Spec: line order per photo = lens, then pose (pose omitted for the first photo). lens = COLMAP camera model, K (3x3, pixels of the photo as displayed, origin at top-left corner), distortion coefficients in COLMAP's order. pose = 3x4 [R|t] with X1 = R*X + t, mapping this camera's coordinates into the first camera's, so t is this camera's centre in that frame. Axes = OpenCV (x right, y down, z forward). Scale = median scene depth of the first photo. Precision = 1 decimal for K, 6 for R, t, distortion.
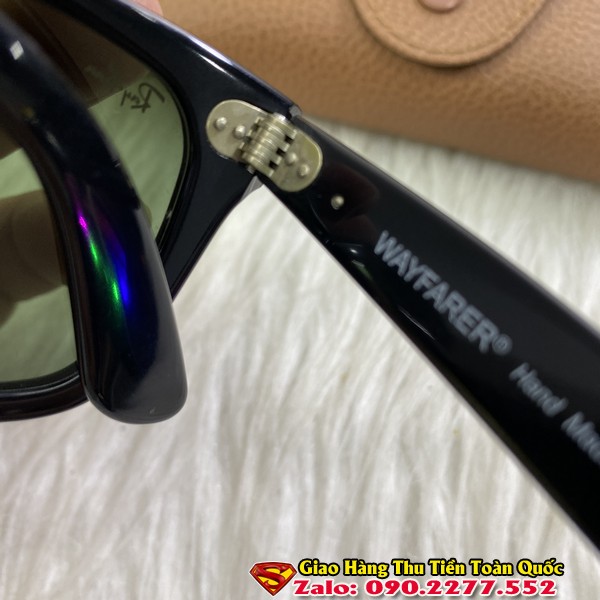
lens RADIAL K [[662.3, 0, 300.0], [0, 662.3, 300.0], [0, 0, 1]] dist [-0.076943, 0.060941]
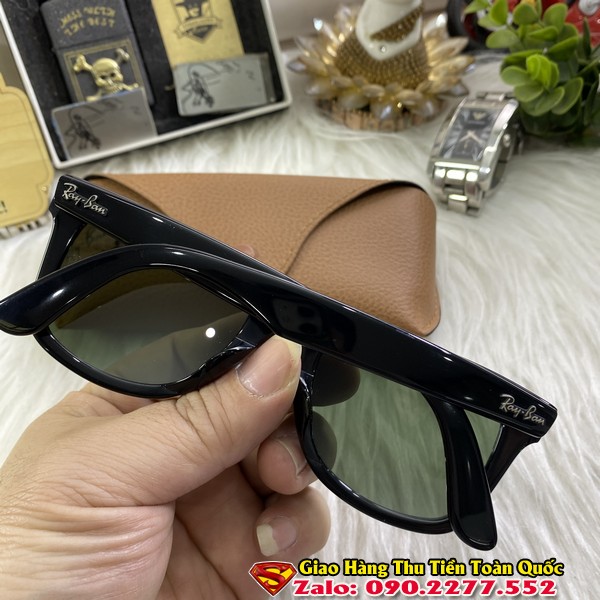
lens RADIAL K [[615.4, 0, 300.0], [0, 615.4, 300.0], [0, 0, 1]] dist [-0.005842, -0.010622]
pose [[0.976146, -0.190451, 0.104247, 0.173416], [0.210491, 0.947839, -0.239362, 0.096235], [-0.053223, 0.255595, 0.965318, -0.666573]]
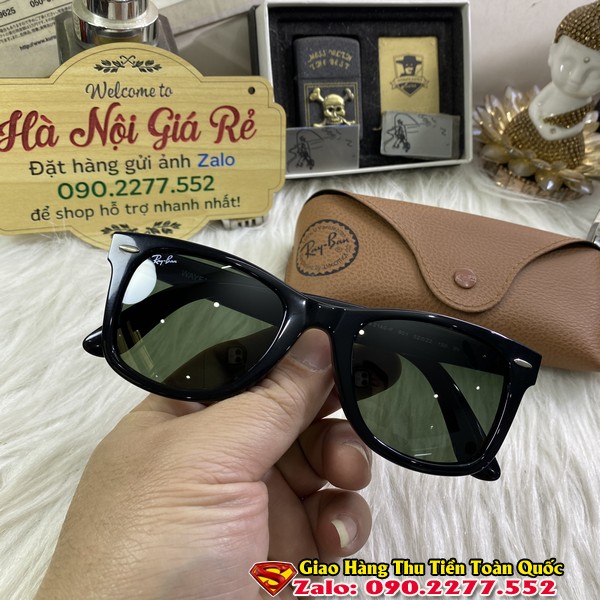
lens RADIAL K [[611.3, 0, 300.0], [0, 611.3, 300.0], [0, 0, 1]] dist [0.118319, -0.349301]
pose [[0.987261, -0.004306, 0.159053, -0.658062], [0.055455, 0.946265, -0.318602, 0.217137], [-0.149134, 0.323363, 0.934449, -0.820371]]
